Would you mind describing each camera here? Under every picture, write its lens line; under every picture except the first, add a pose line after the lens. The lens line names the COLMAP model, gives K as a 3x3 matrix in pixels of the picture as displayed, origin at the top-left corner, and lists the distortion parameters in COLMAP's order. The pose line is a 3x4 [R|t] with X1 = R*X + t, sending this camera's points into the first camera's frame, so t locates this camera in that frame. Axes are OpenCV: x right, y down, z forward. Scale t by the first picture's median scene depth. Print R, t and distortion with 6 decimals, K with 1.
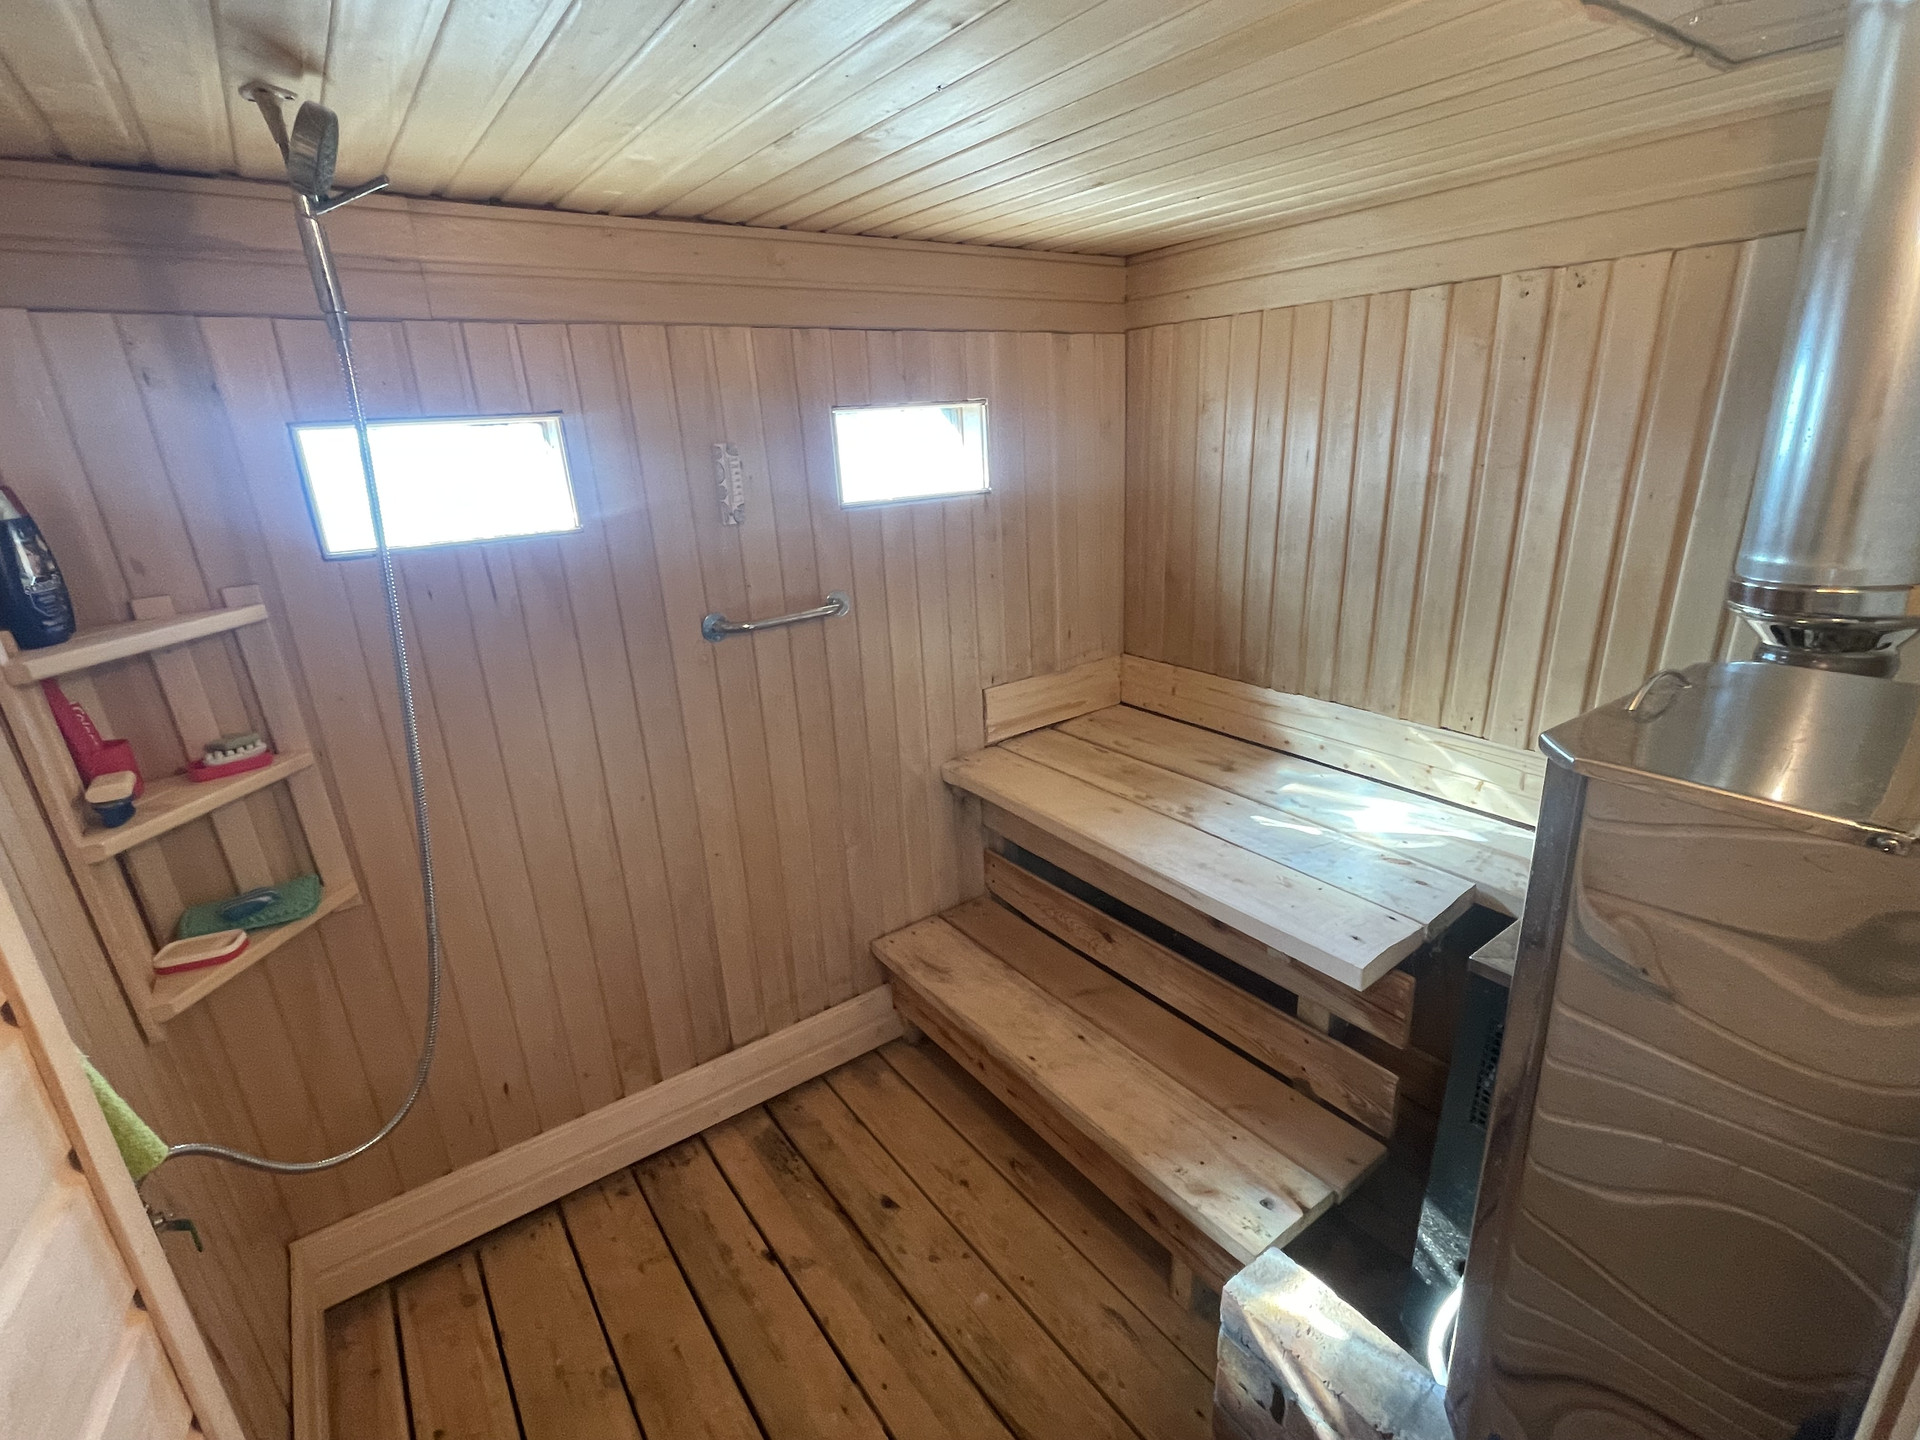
lens RADIAL K [[913.2, 0, 956.5], [0, 913.2, 722.2], [0, 0, 1]] dist [-0.000551, 0.002318]
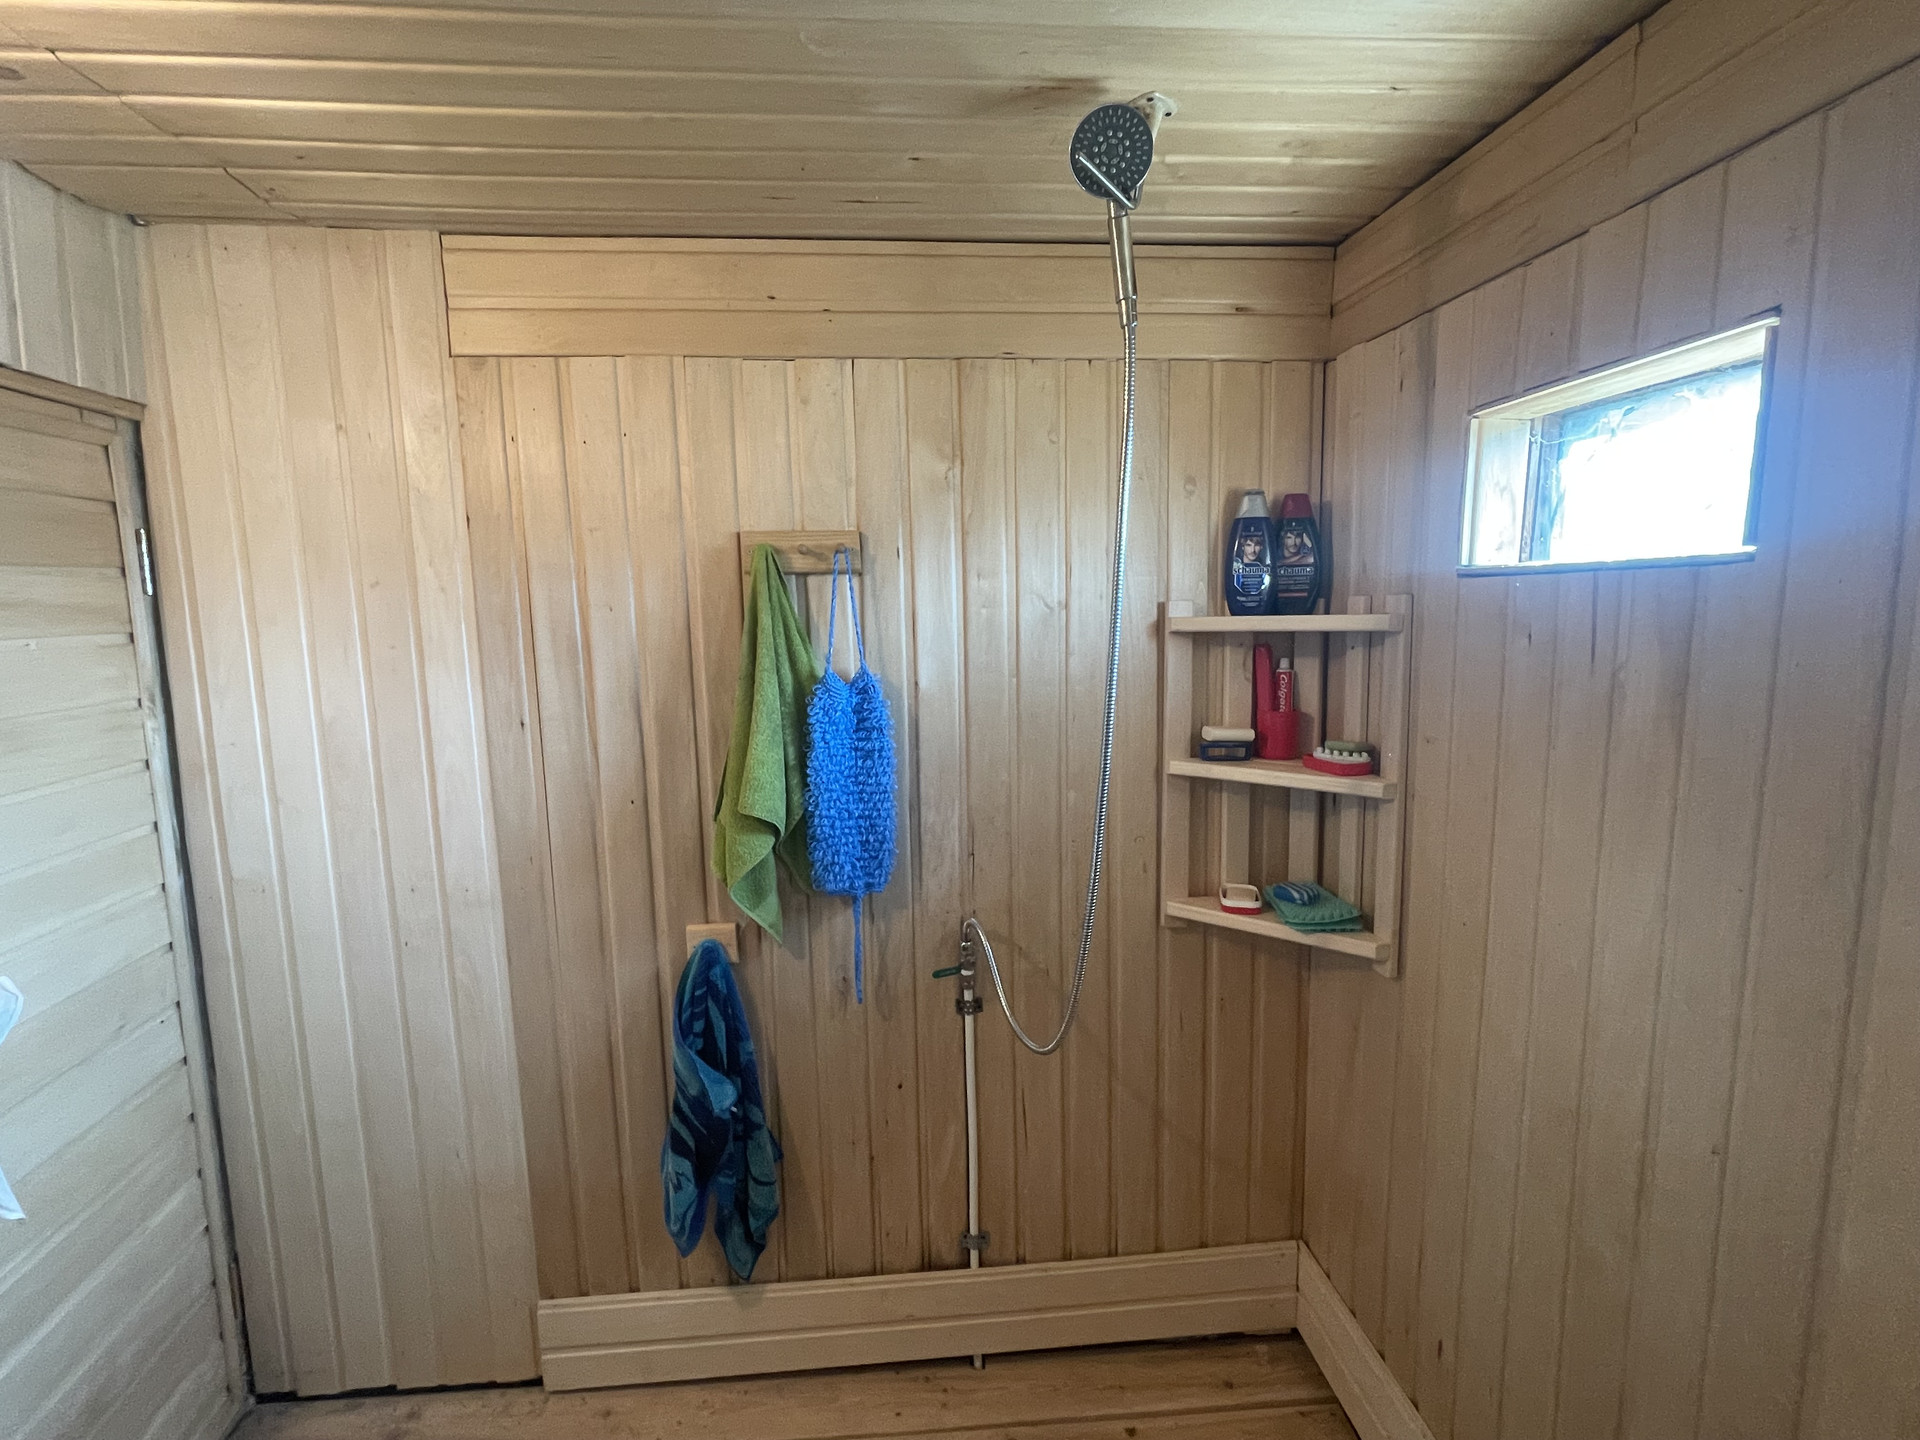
lens RADIAL K [[913.2, 0, 964.6], [0, 913.2, 720.8], [0, 0, 1]] dist [-0.000551, 0.002318]
pose [[-0.511581, 0.165075, -0.843229, 0.187505], [-0.238740, 0.915421, 0.324049, -0.165627], [0.825402, 0.367090, -0.428902, 0.789021]]
